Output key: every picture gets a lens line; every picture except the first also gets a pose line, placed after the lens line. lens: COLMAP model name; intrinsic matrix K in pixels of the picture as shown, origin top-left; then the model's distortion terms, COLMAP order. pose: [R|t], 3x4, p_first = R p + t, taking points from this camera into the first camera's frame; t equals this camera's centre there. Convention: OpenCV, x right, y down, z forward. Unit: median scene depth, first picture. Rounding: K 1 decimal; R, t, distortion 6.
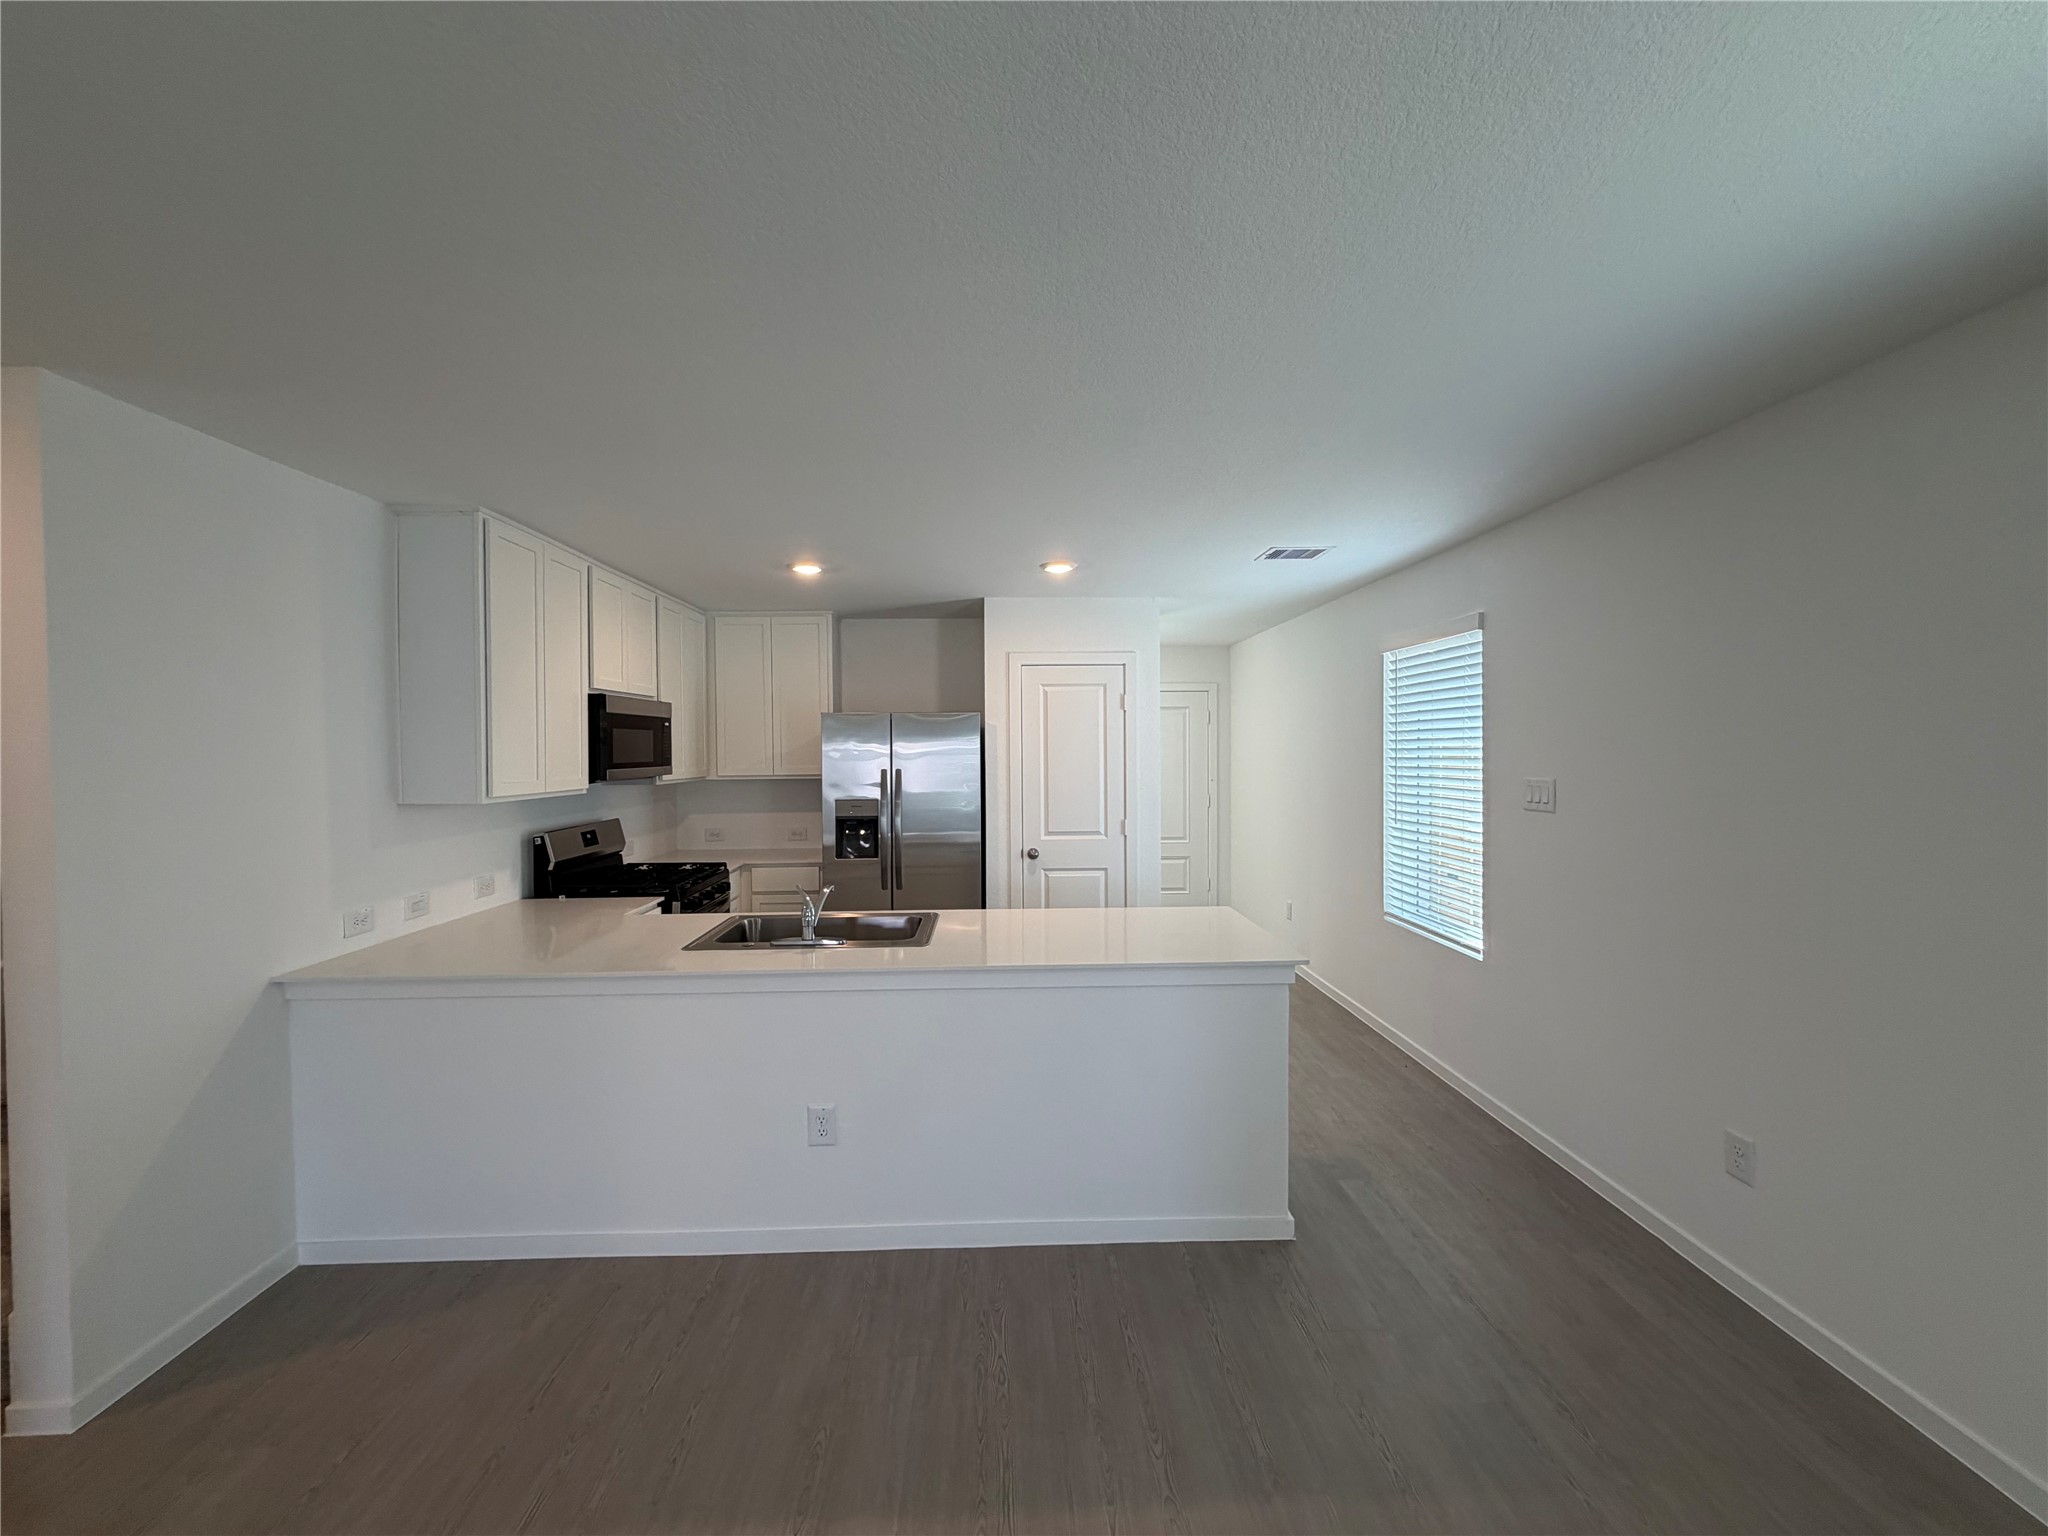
lens RADIAL K [[825.3, 0, 1020.2], [0, 825.3, 768.4], [0, 0, 1]] dist [0.003008, 0.000249]
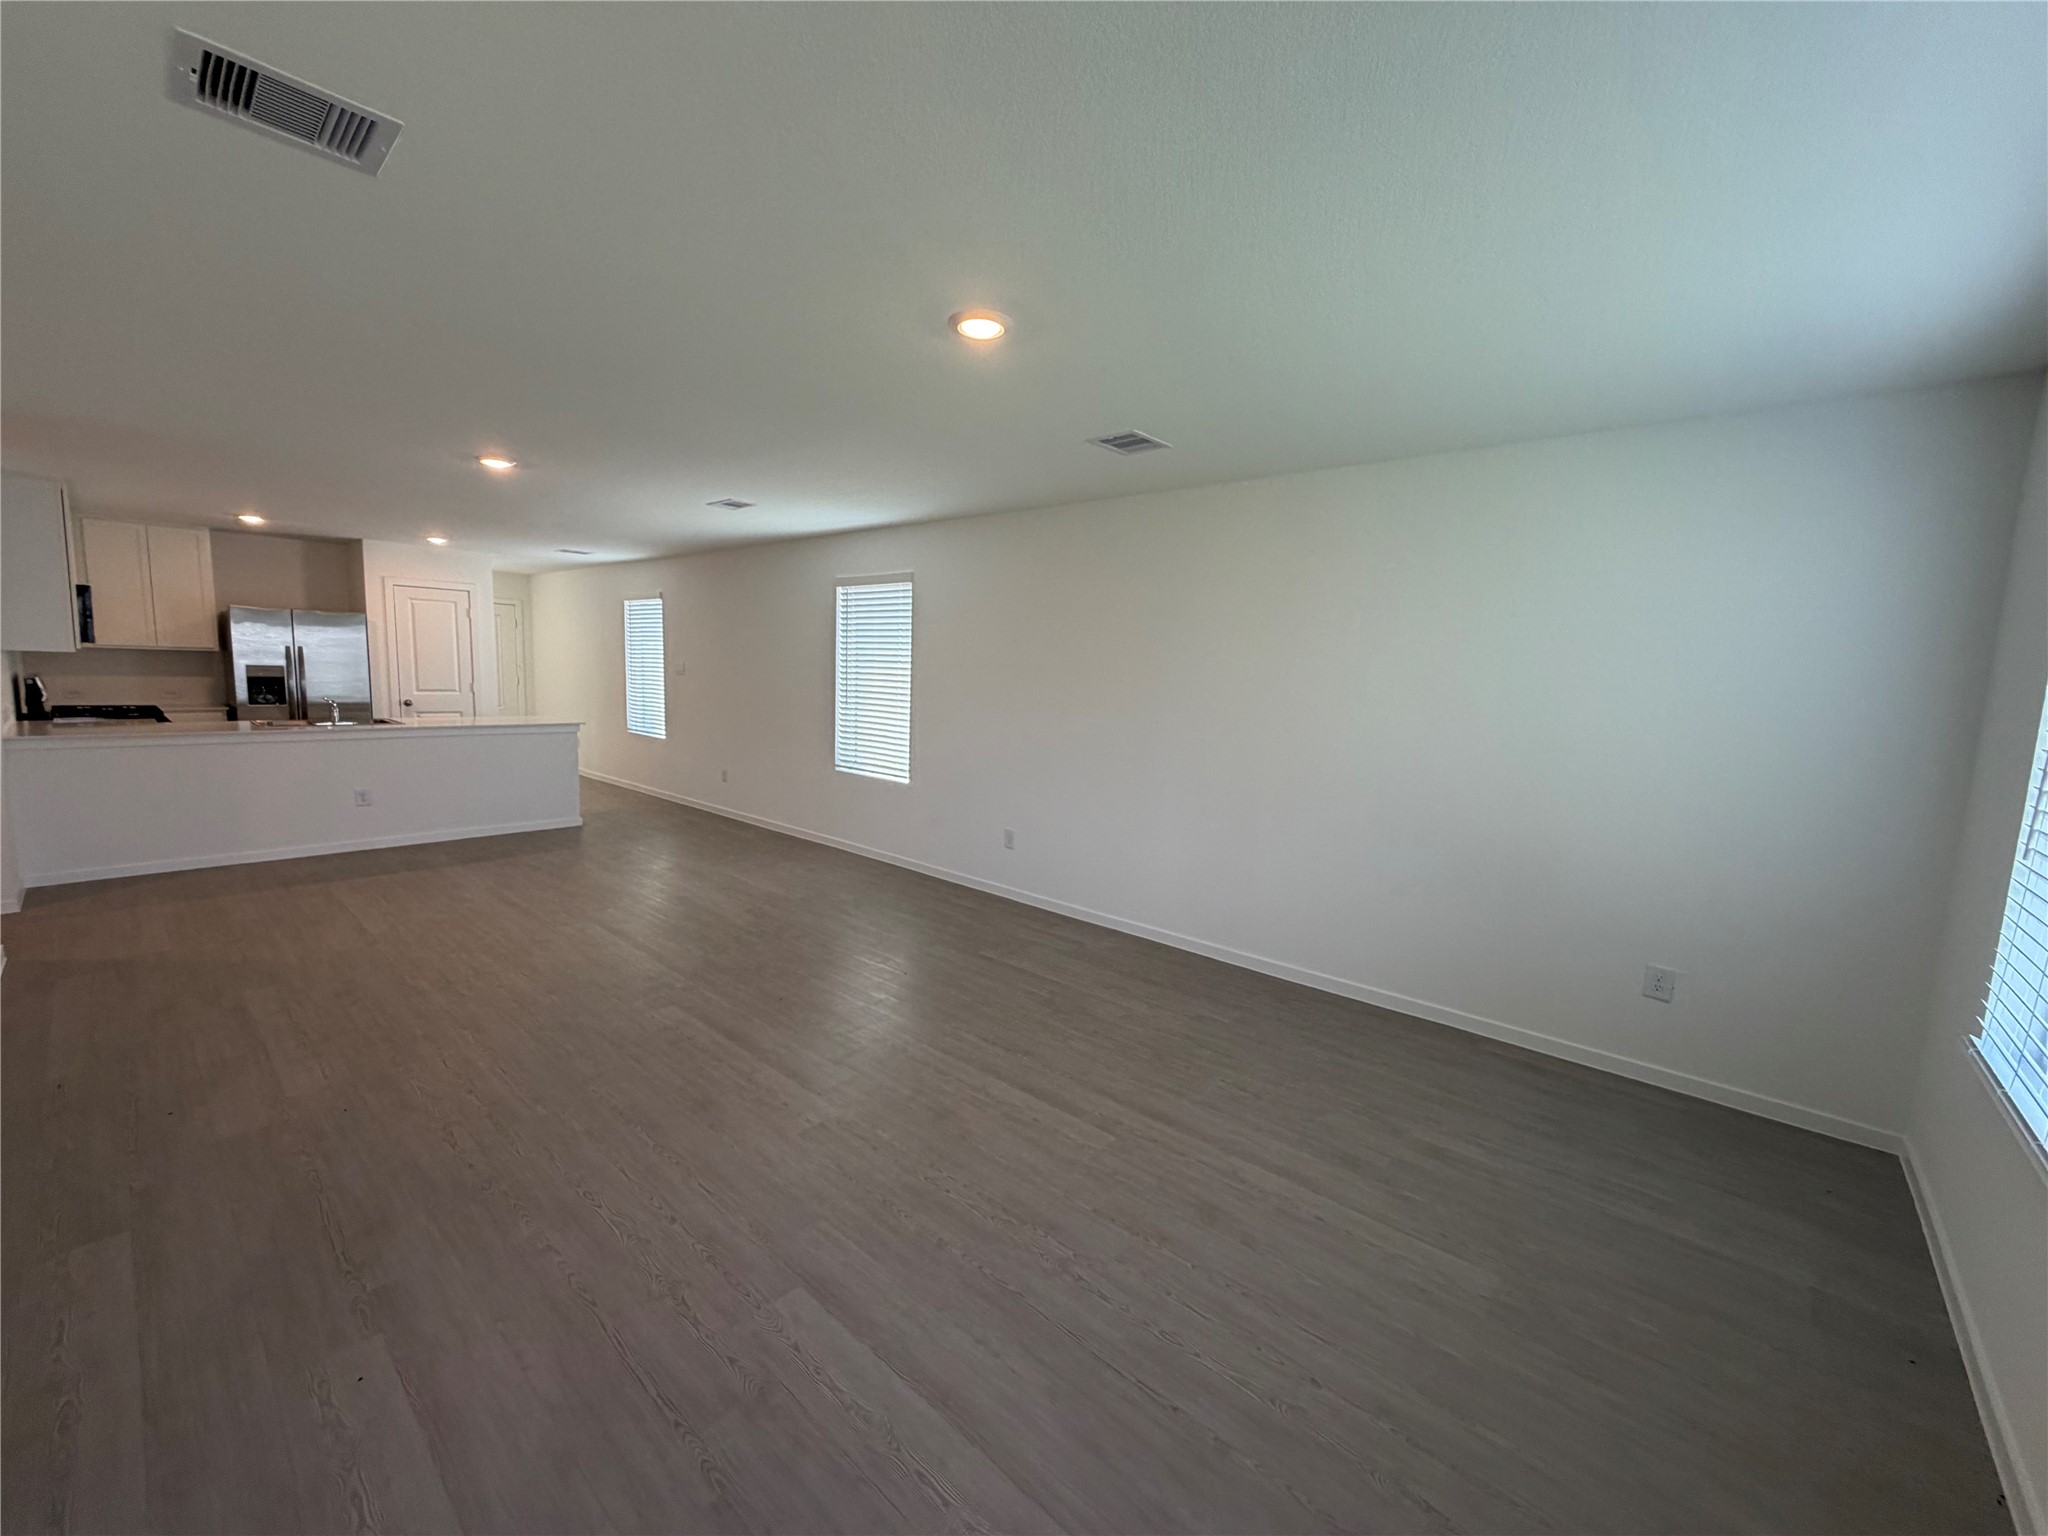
lens RADIAL K [[825.3, 0, 1020.2], [0, 825.3, 768.4], [0, 0, 1]] dist [0.003008, 0.000249]
pose [[0.690285, -0.055284, 0.721422, -0.343023], [-0.023543, 0.994832, 0.098763, 0.042641], [-0.723154, -0.085159, 0.685417, -1.034079]]
